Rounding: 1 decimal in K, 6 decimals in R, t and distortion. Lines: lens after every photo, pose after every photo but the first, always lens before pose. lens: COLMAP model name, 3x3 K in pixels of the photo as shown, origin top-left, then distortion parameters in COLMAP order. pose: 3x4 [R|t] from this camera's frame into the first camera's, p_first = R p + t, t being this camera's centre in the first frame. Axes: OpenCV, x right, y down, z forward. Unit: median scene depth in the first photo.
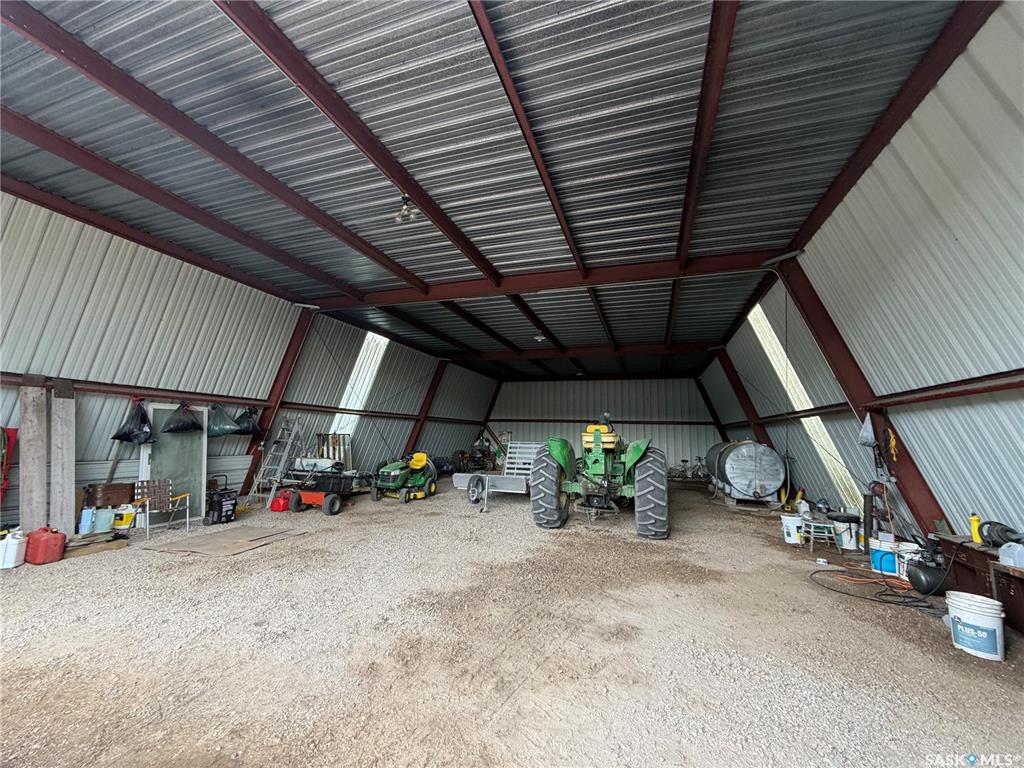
lens RADIAL K [[410.9, 0, 513.2], [0, 410.9, 390.5], [0, 0, 1]] dist [0.006111, -0.001831]
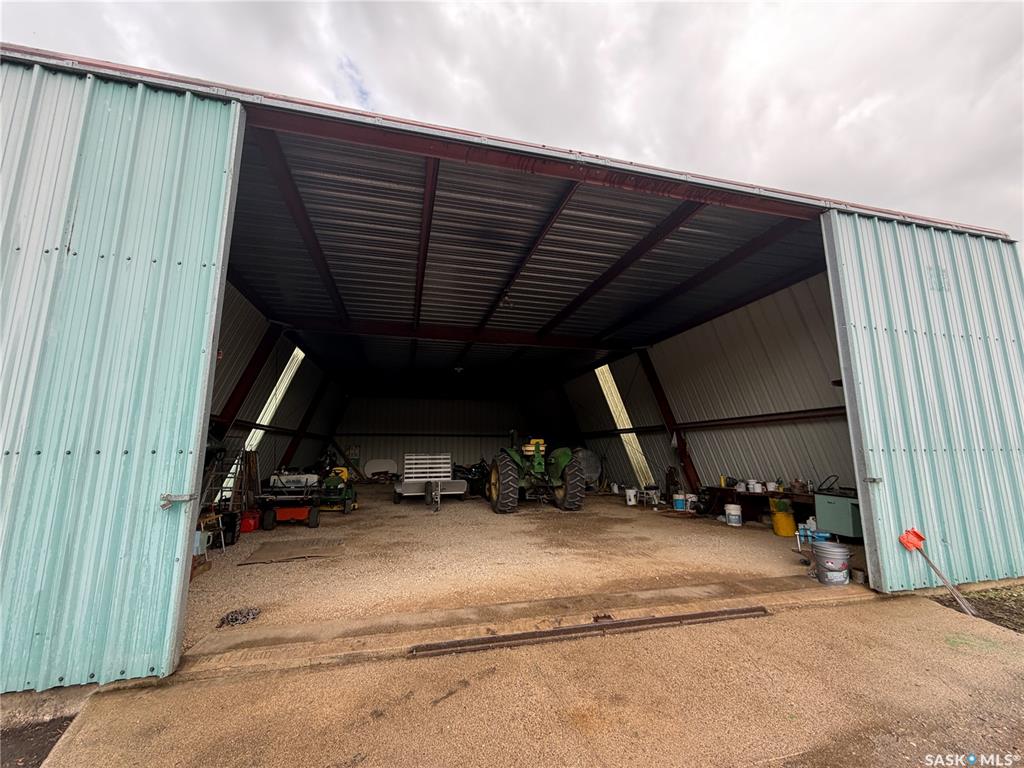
lens RADIAL K [[410.9, 0, 509.4], [0, 410.9, 379.8], [0, 0, 1]] dist [0.006111, -0.001831]
pose [[0.834651, 0.066938, 0.546697, -0.703654], [-0.036886, 0.997152, -0.065778, -0.028295], [-0.549543, 0.034736, 0.834743, -0.192576]]
